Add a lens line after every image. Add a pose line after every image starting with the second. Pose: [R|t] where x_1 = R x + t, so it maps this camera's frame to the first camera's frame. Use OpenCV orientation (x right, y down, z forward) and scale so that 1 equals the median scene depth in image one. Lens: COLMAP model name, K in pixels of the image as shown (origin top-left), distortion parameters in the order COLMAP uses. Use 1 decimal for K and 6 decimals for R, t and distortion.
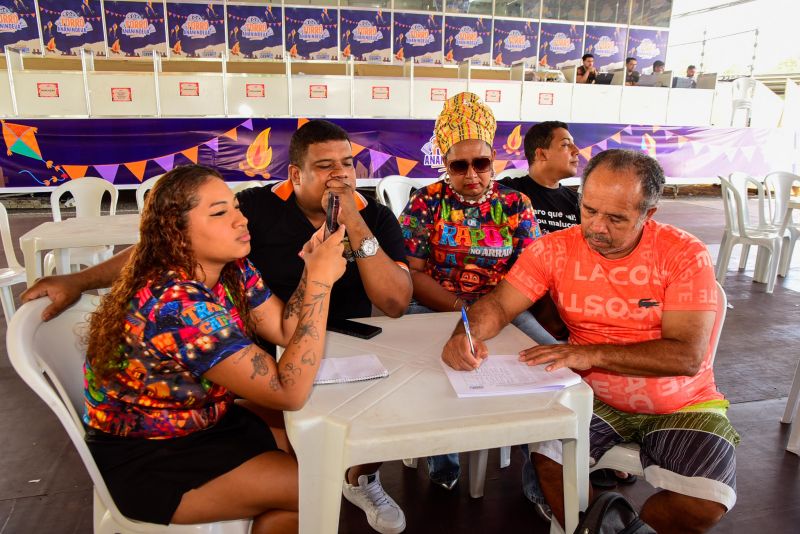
lens RADIAL K [[579.2, 0, 400.0], [0, 579.2, 267.0], [0, 0, 1]] dist [-0.079372, 0.000046]
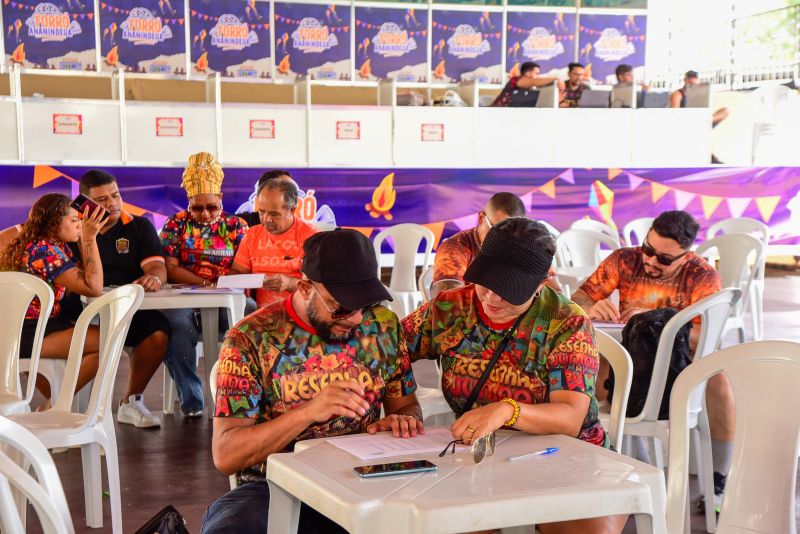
lens RADIAL K [[1264.8, 0, 400.0], [0, 1264.8, 267.0], [0, 0, 1]] dist [0.209650, 0.016931]
pose [[0.991296, -0.022108, 0.129779, 0.029110], [0.043869, 0.984930, -0.167297, 0.087673], [-0.124124, 0.171534, 0.977328, -0.345667]]
